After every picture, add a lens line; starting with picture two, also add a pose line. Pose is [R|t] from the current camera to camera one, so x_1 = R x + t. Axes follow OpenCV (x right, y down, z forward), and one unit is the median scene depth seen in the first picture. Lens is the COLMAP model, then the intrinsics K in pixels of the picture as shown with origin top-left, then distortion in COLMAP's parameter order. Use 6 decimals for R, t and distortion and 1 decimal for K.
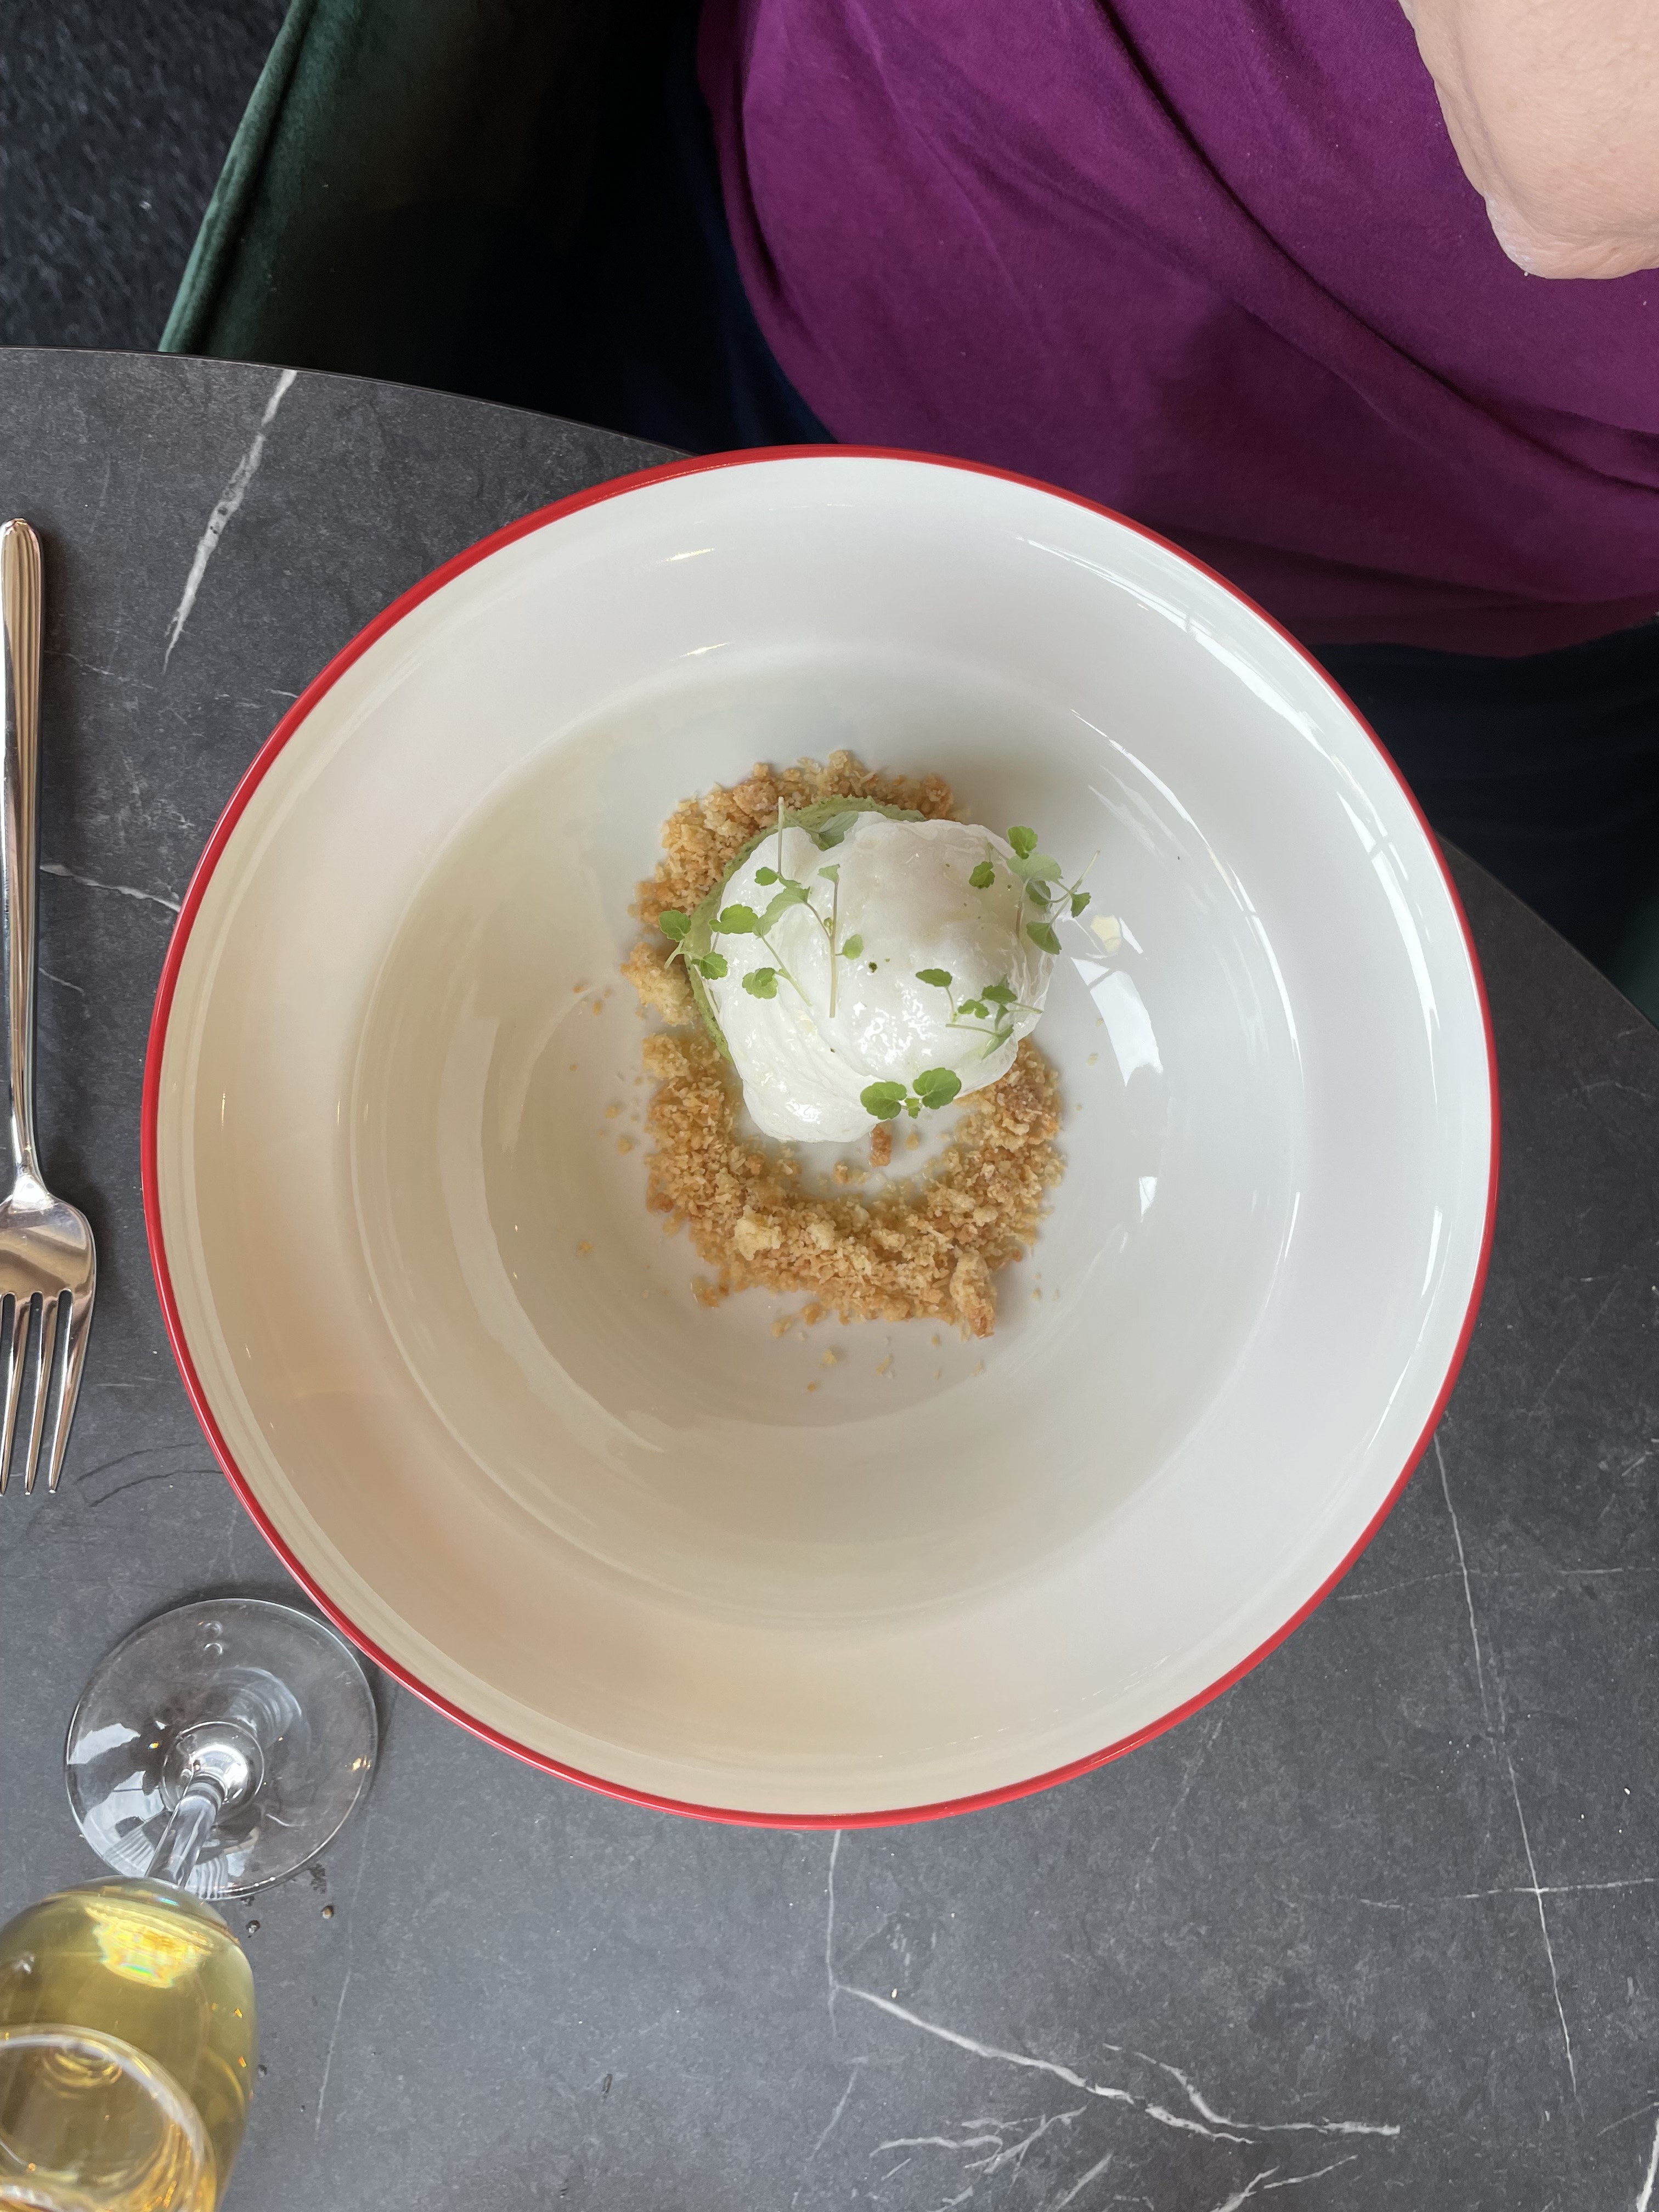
lens RADIAL K [[1707.3, 0, 840.2], [0, 1707.3, 1099.8], [0, 0, 1]] dist [0.037202, -0.083370]
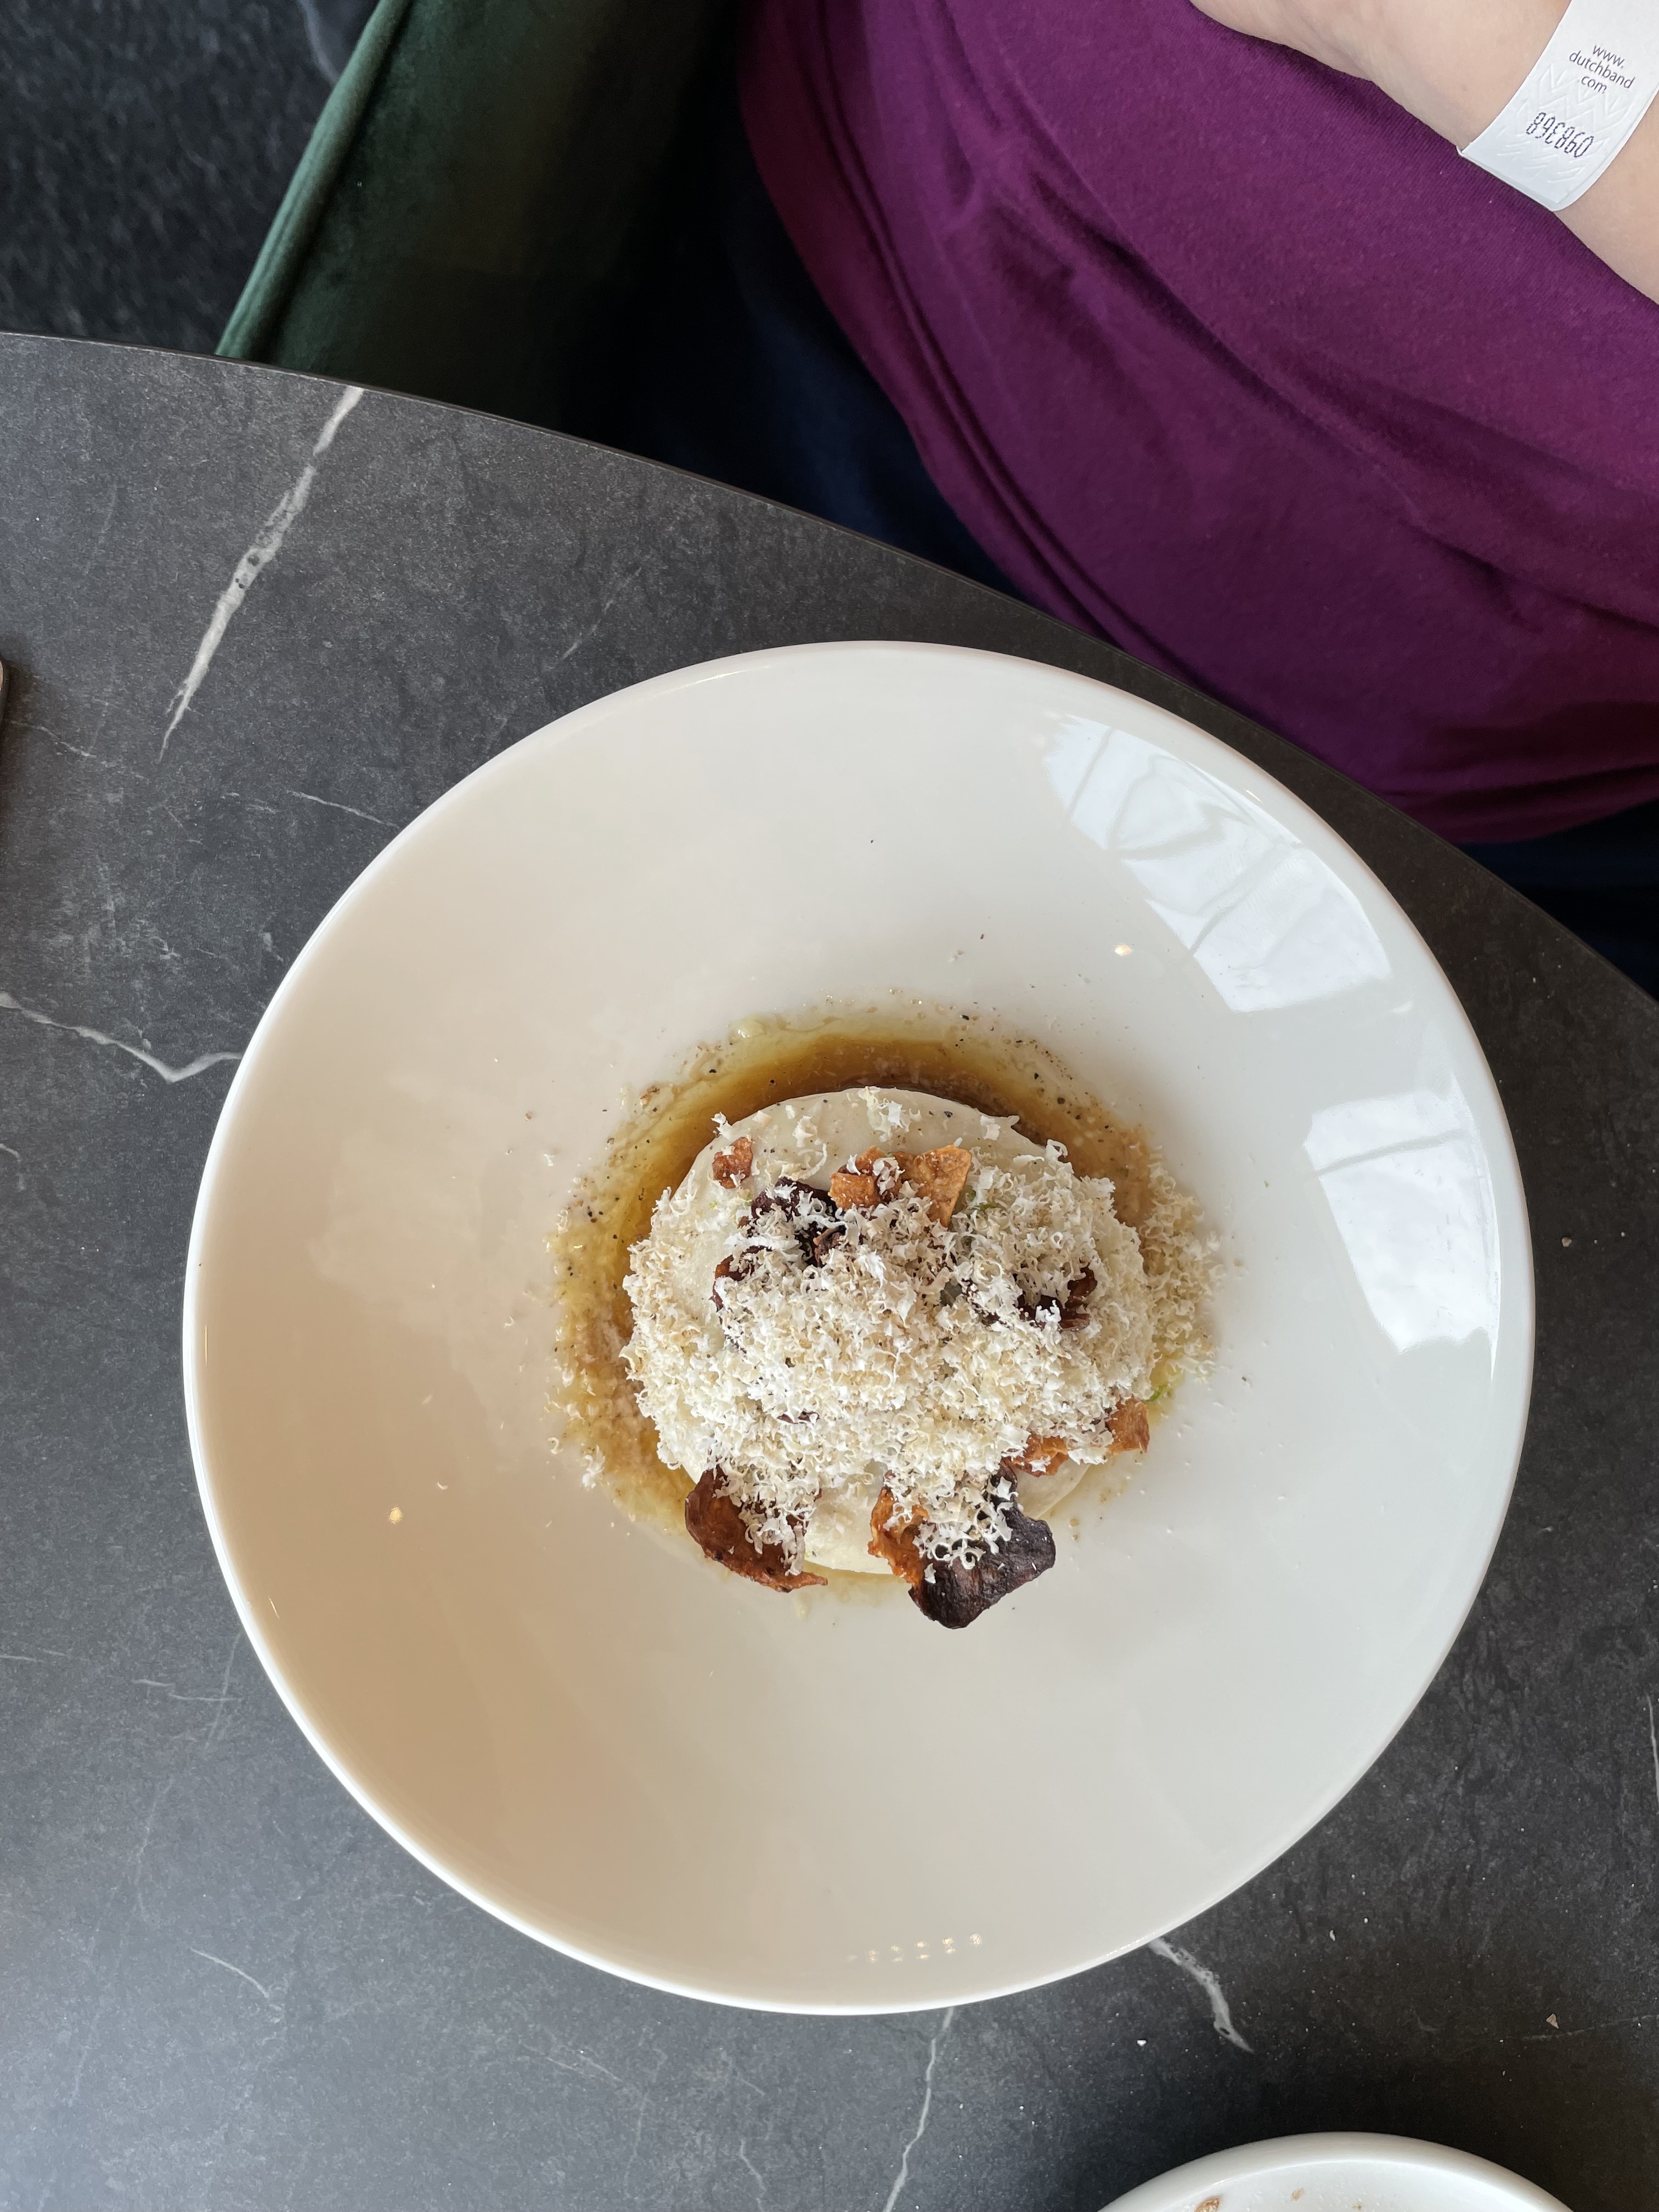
lens RADIAL K [[1707.3, 0, 835.1], [0, 1707.3, 1096.7], [0, 0, 1]] dist [0.037202, -0.083370]
pose [[0.994646, 0.096193, -0.037754, -0.040888], [-0.096144, 0.995363, 0.003107, -0.124600], [0.037878, 0.000539, 0.999282, 0.220998]]
